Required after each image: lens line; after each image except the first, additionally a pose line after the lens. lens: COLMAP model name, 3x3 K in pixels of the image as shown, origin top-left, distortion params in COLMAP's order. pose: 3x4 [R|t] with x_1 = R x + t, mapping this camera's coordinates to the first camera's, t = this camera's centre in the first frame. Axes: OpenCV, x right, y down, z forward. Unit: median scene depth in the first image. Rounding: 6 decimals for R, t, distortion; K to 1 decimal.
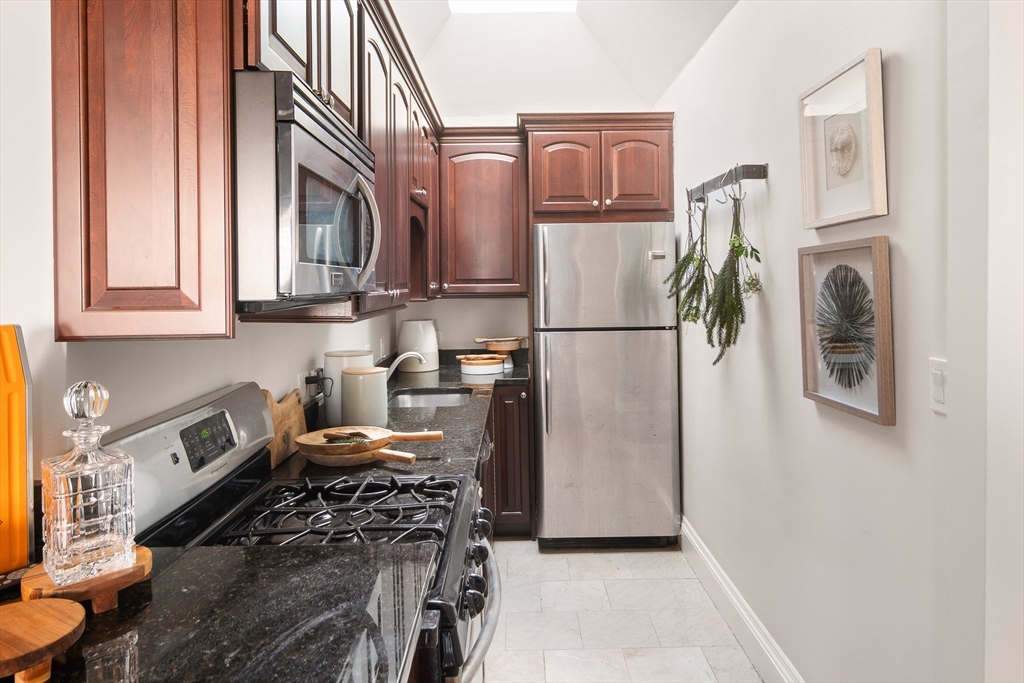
lens RADIAL K [[697.1, 0, 513.0], [0, 697.1, 276.2], [0, 0, 1]] dist [0.002229, 0.001030]
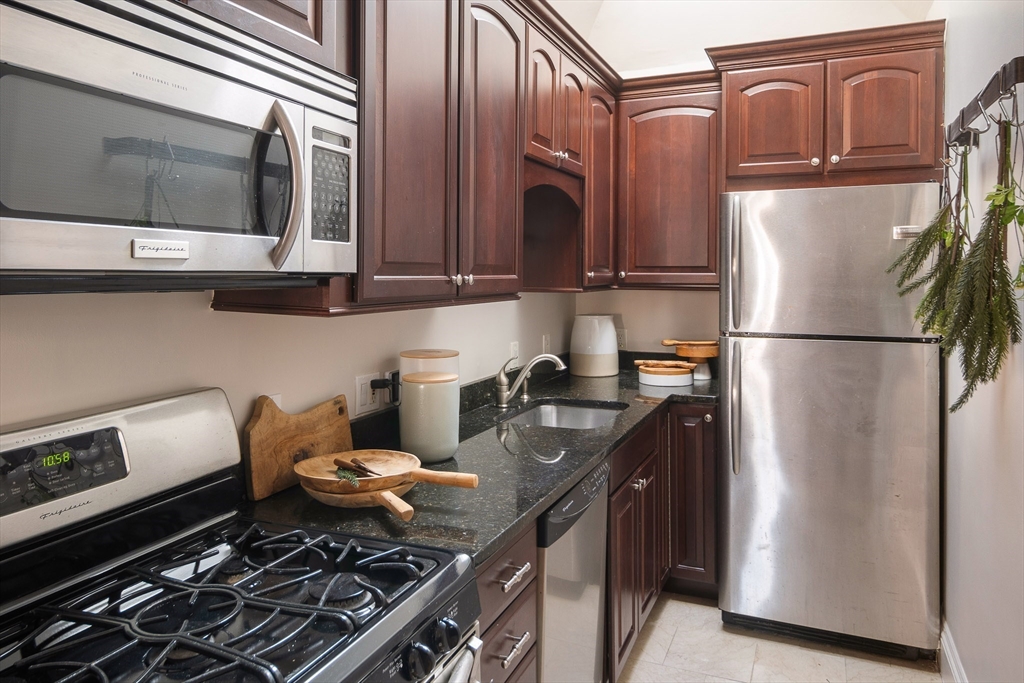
lens RADIAL K [[697.1, 0, 513.0], [0, 697.1, 276.2], [0, 0, 1]] dist [0.002229, 0.001030]
pose [[0.915835, 0.014182, -0.401304, 0.122362], [-0.009202, 0.999855, 0.014334, 0.006129], [0.401449, -0.009434, 0.915833, 0.212560]]
